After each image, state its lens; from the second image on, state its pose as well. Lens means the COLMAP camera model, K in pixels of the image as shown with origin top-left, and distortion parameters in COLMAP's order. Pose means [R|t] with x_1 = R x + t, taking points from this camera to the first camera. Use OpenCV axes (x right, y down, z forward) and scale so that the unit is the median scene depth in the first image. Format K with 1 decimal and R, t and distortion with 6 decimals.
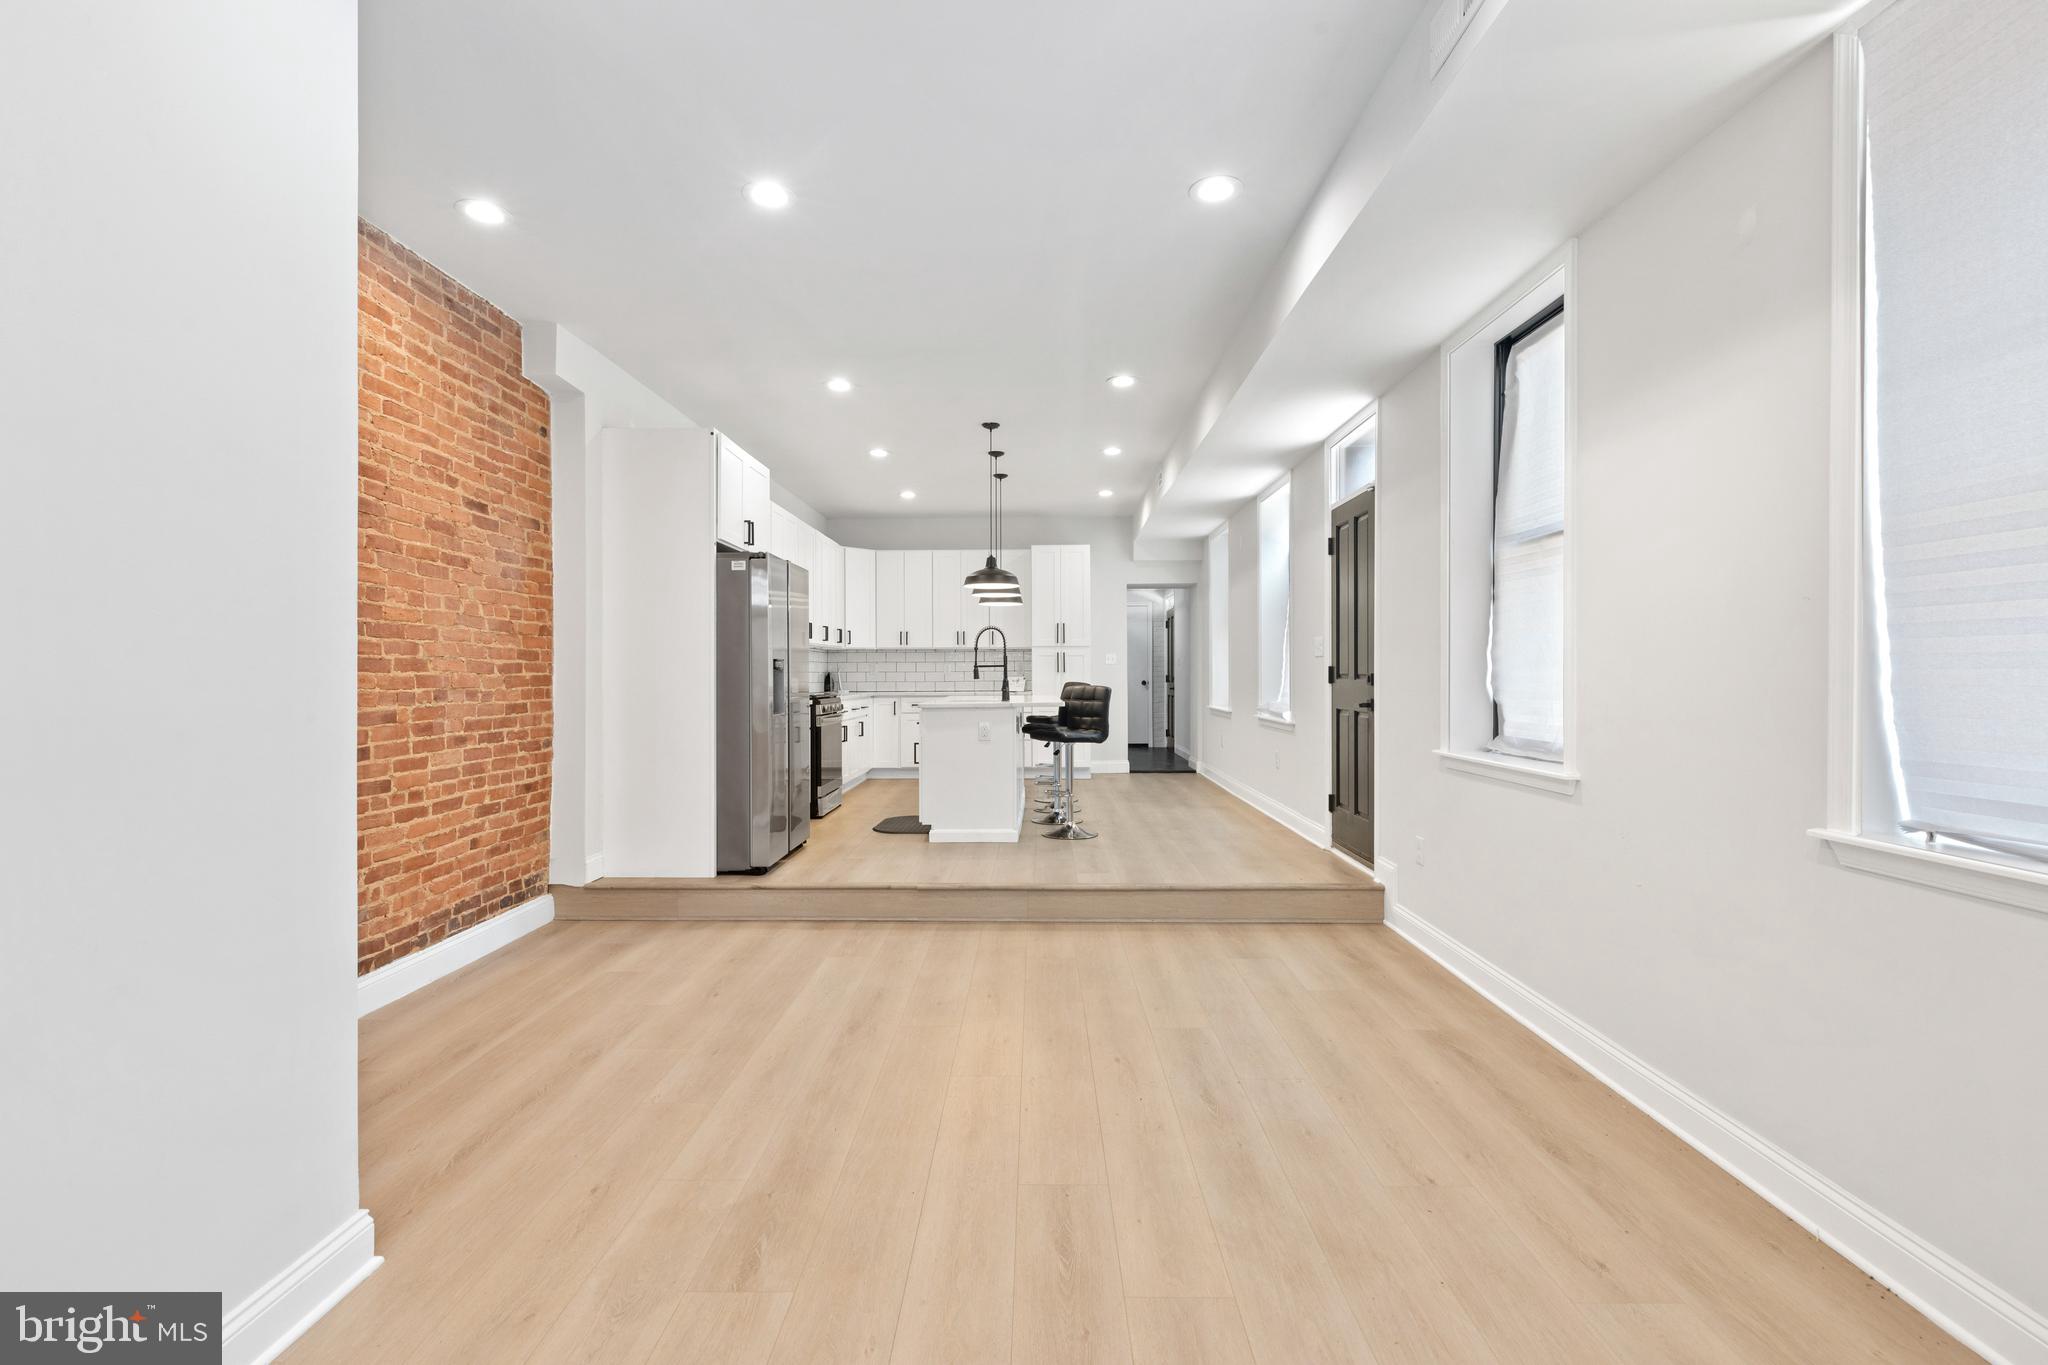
lens RADIAL K [[922.8, 0, 1027.3], [0, 922.8, 676.7], [0, 0, 1]] dist [0.007180, -0.001676]
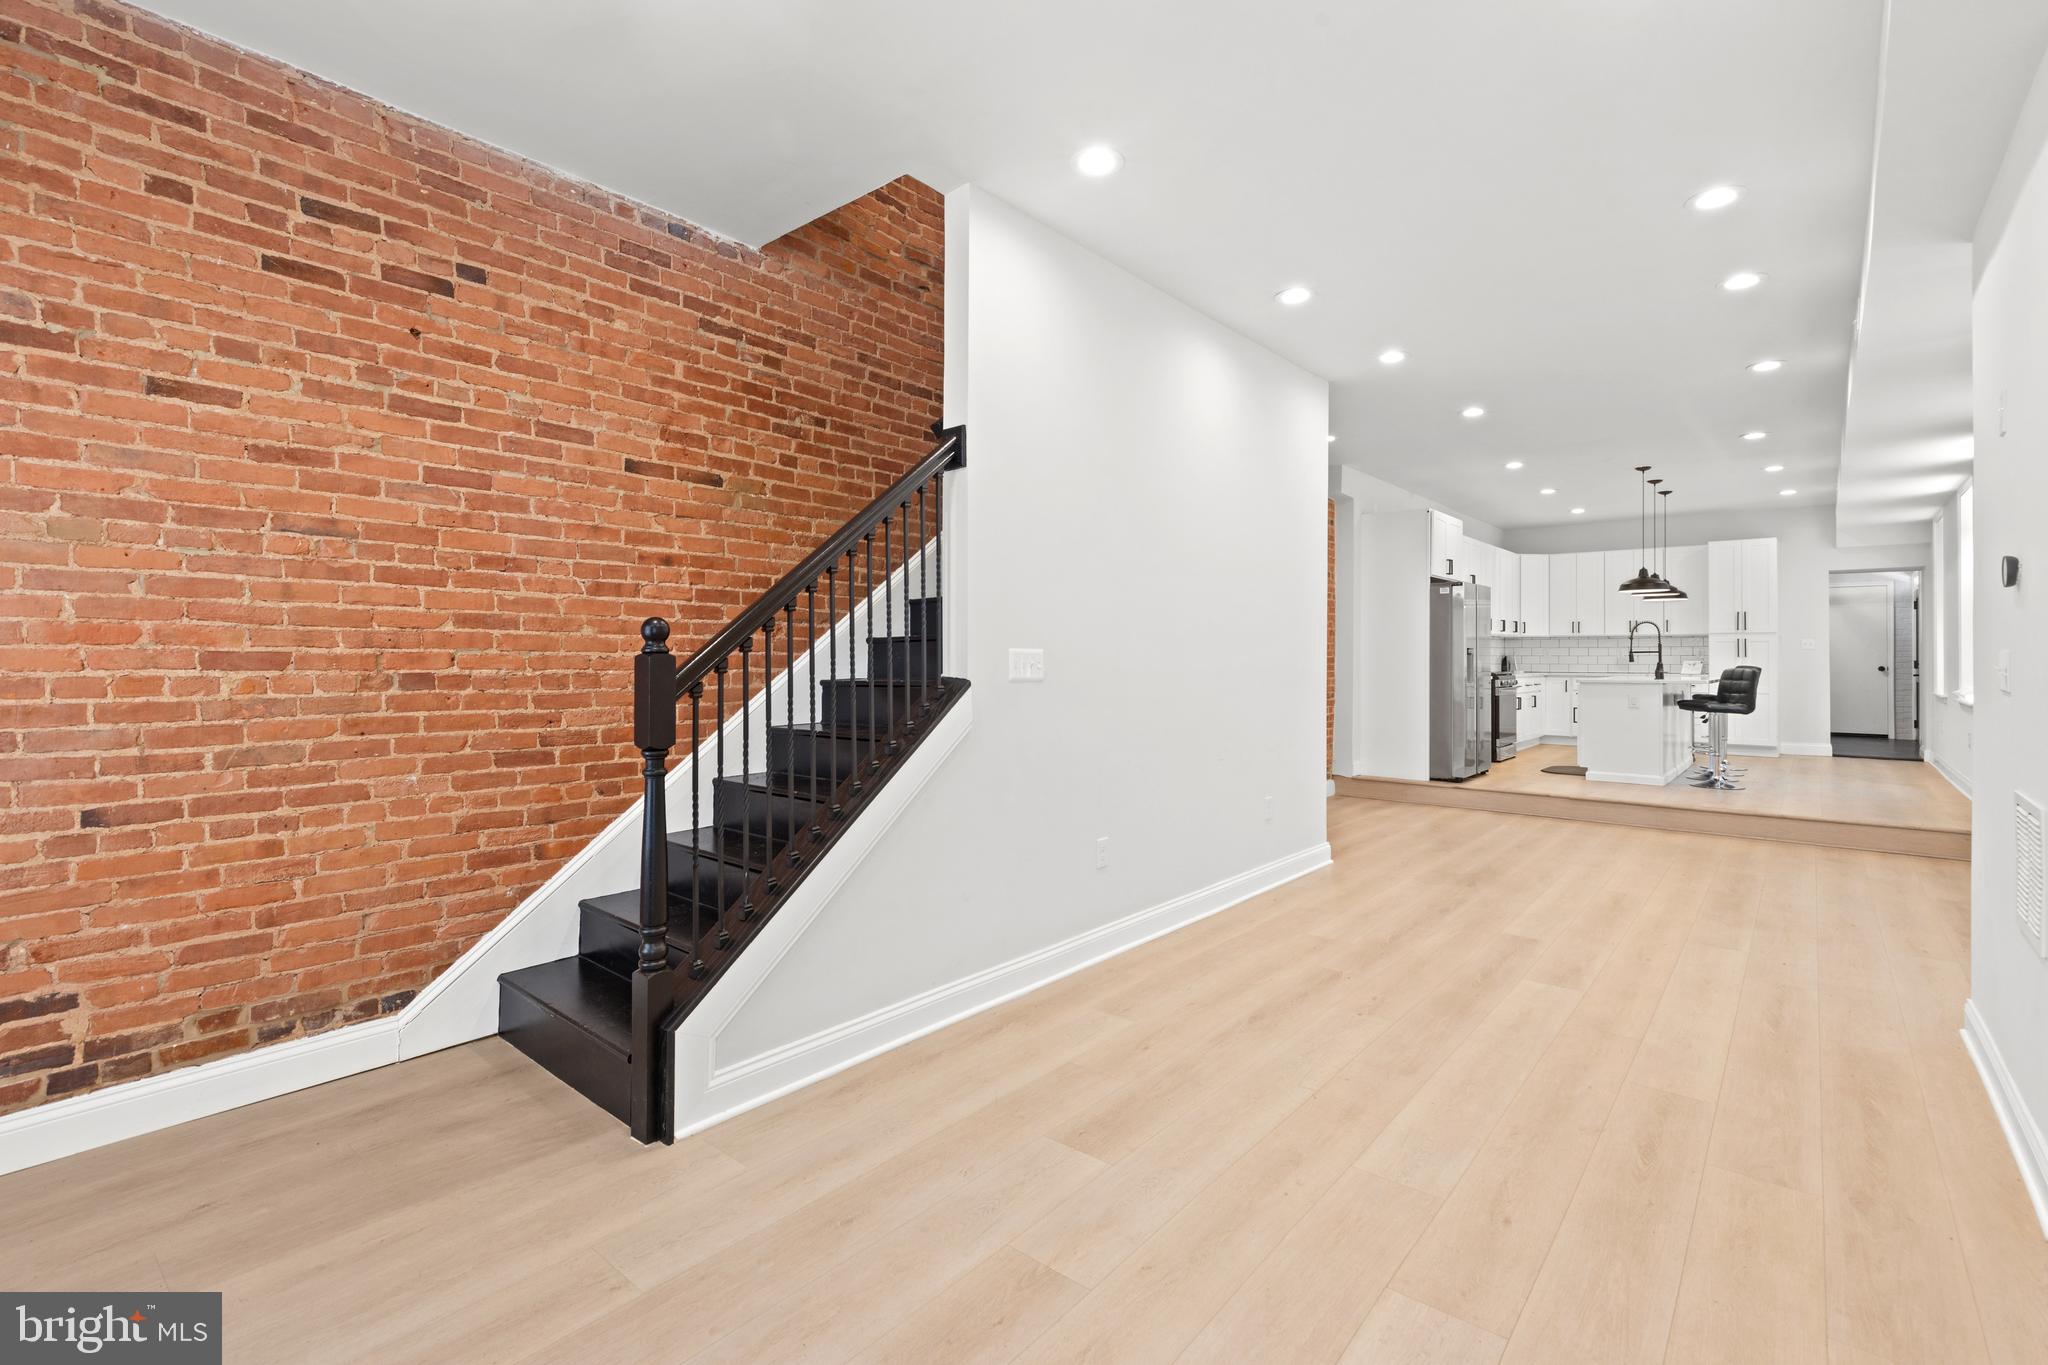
lens RADIAL K [[922.8, 0, 1022.6], [0, 922.8, 652.9], [0, 0, 1]] dist [0.007180, -0.001676]
pose [[0.768729, 0.001861, -0.639572, 0.159391], [-0.005878, 0.999974, -0.004155, 0.000463], [0.639547, 0.006954, 0.768720, -0.735843]]
